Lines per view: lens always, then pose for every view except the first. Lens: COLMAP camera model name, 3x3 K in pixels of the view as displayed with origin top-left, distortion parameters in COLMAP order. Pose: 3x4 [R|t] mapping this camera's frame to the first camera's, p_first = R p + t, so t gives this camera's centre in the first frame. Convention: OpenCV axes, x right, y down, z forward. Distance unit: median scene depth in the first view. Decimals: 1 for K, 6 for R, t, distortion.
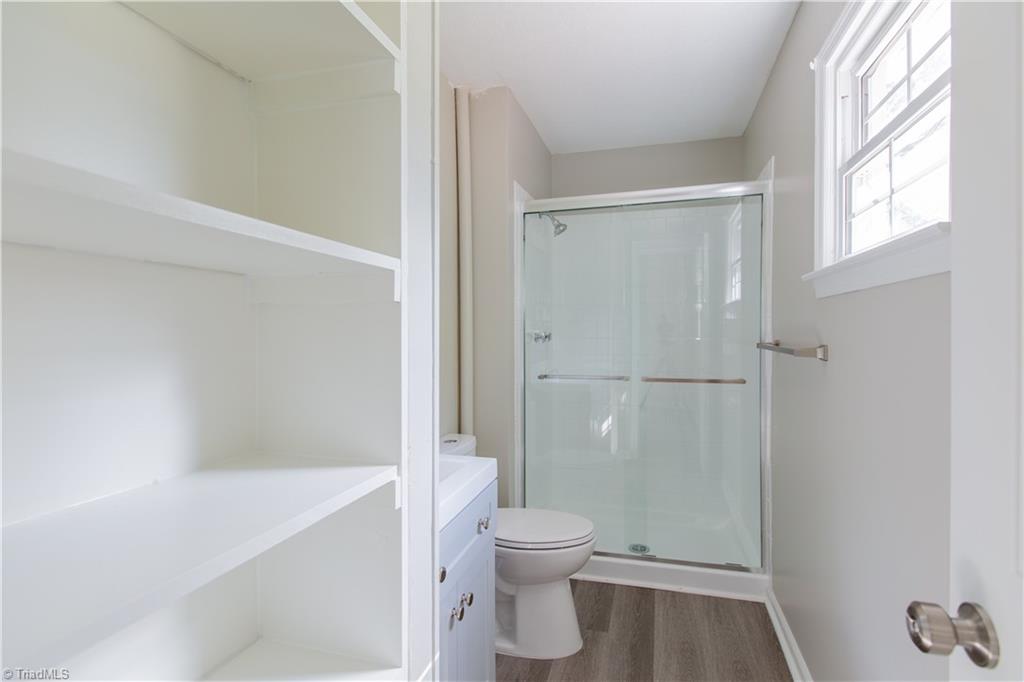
lens RADIAL K [[541.6, 0, 515.1], [0, 541.6, 341.7], [0, 0, 1]] dist [0.023942, -0.001435]
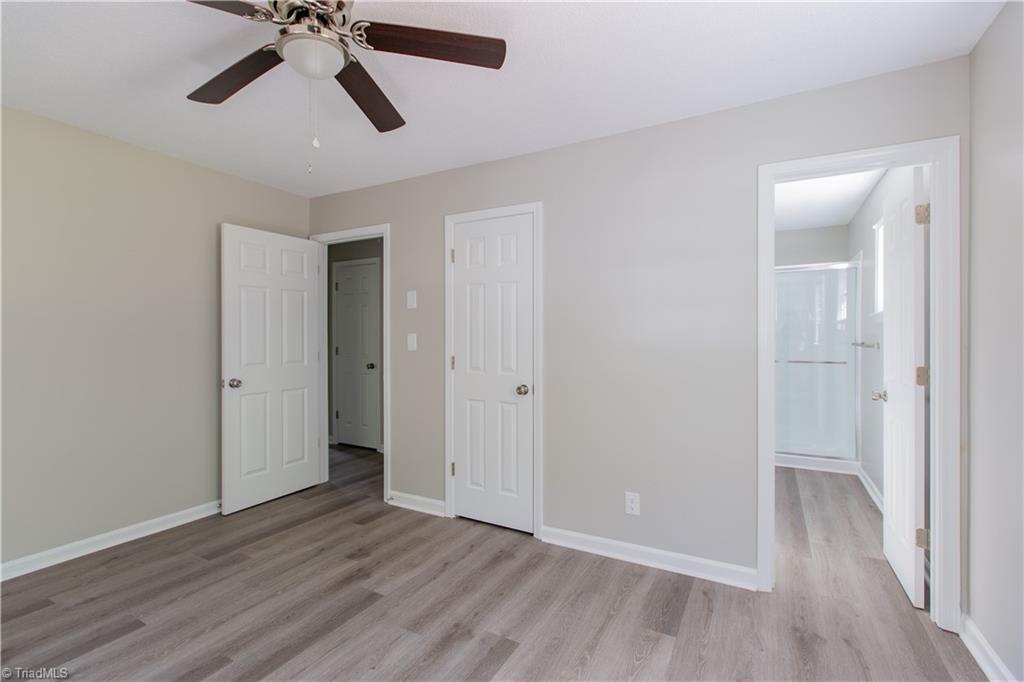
lens RADIAL K [[467.0, 0, 512.5], [0, 467.0, 344.9], [0, 0, 1]] dist [0.010664, -0.000913]
pose [[0.970357, -0.000858, -0.241674, -0.294502], [-0.000338, 0.999988, -0.004905, 0.015101], [0.241675, 0.004841, 0.970345, -0.816102]]
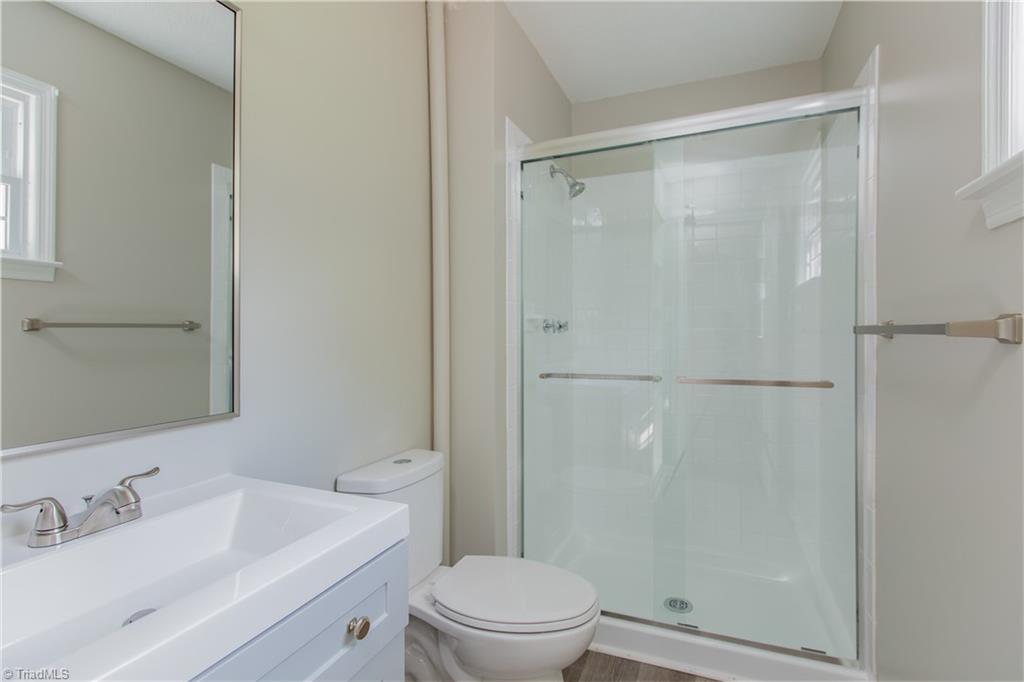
lens RADIAL K [[541.6, 0, 505.2], [0, 541.6, 341.2], [0, 0, 1]] dist [0.023942, -0.001435]
pose [[0.993019, 0.001740, -0.117944, 0.085107], [-0.002273, 0.999988, -0.004391, 0.020037], [0.117934, 0.004628, 0.993011, 0.236164]]
